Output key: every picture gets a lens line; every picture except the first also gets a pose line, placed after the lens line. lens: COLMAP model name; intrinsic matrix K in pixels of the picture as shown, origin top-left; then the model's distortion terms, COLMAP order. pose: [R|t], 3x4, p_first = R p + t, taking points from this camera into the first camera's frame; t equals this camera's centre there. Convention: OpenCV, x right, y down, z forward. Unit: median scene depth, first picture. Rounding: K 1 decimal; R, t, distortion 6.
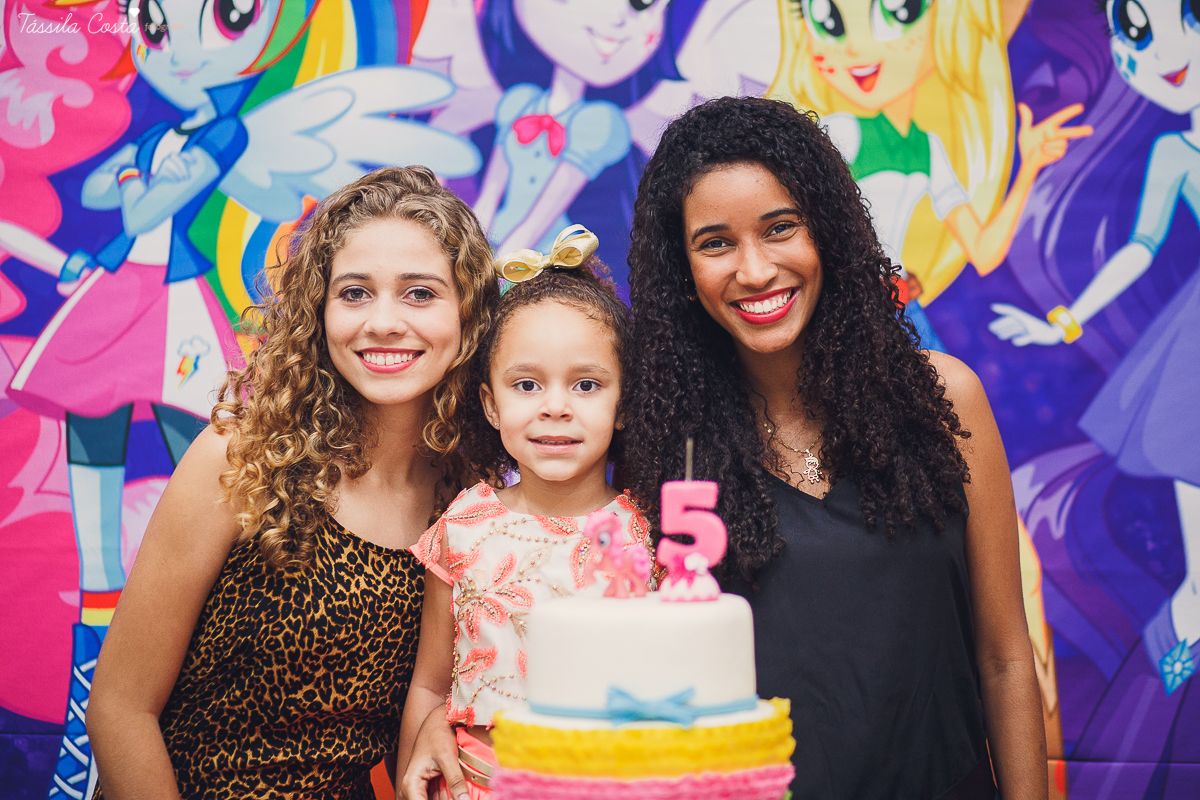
lens RADIAL K [[2964.6, 0, 599.7], [0, 2964.6, 400.1], [0, 0, 1]] dist [-0.042450, 0.000000]
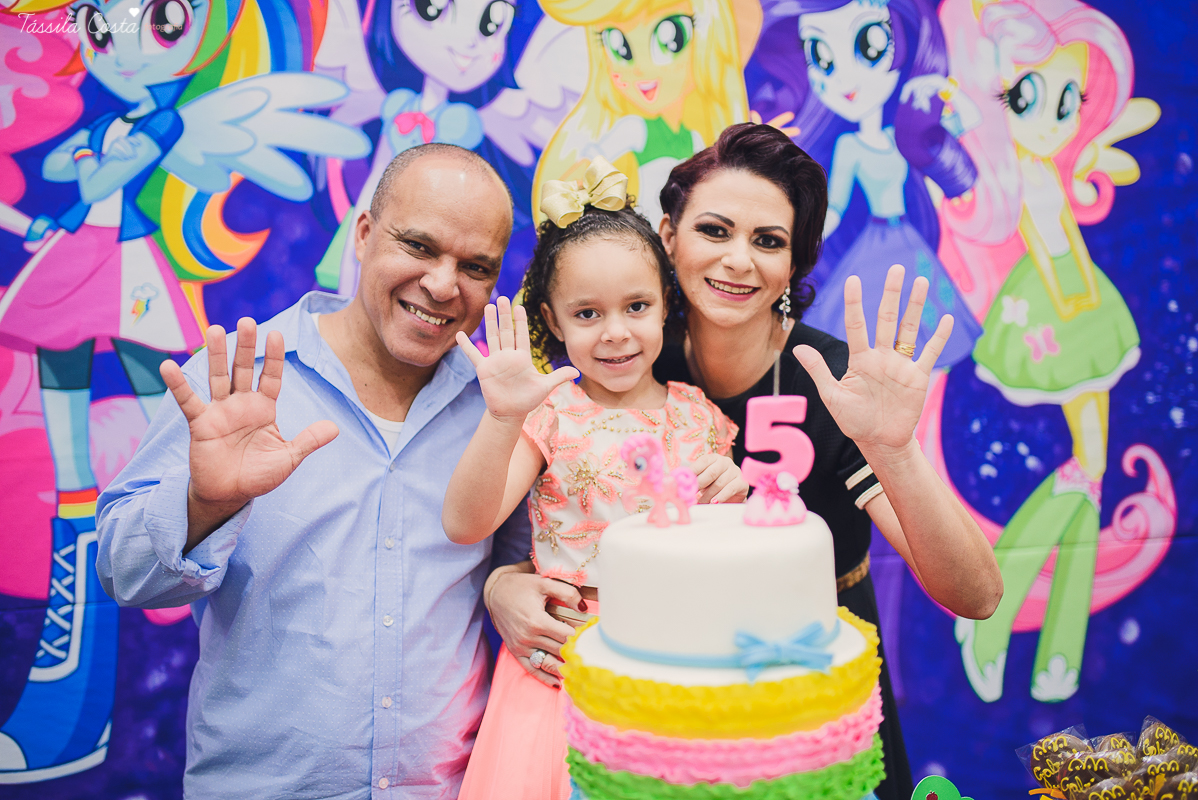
lens RADIAL K [[1207.4, 0, 619.7], [0, 1207.4, 380.6], [0, 0, 1]] dist [-0.017368, 0.000000]
pose [[0.960394, -0.038371, 0.275991, -0.086012], [0.027787, 0.998724, 0.042160, 0.003600], [-0.277256, -0.032822, 0.960235, 0.451552]]
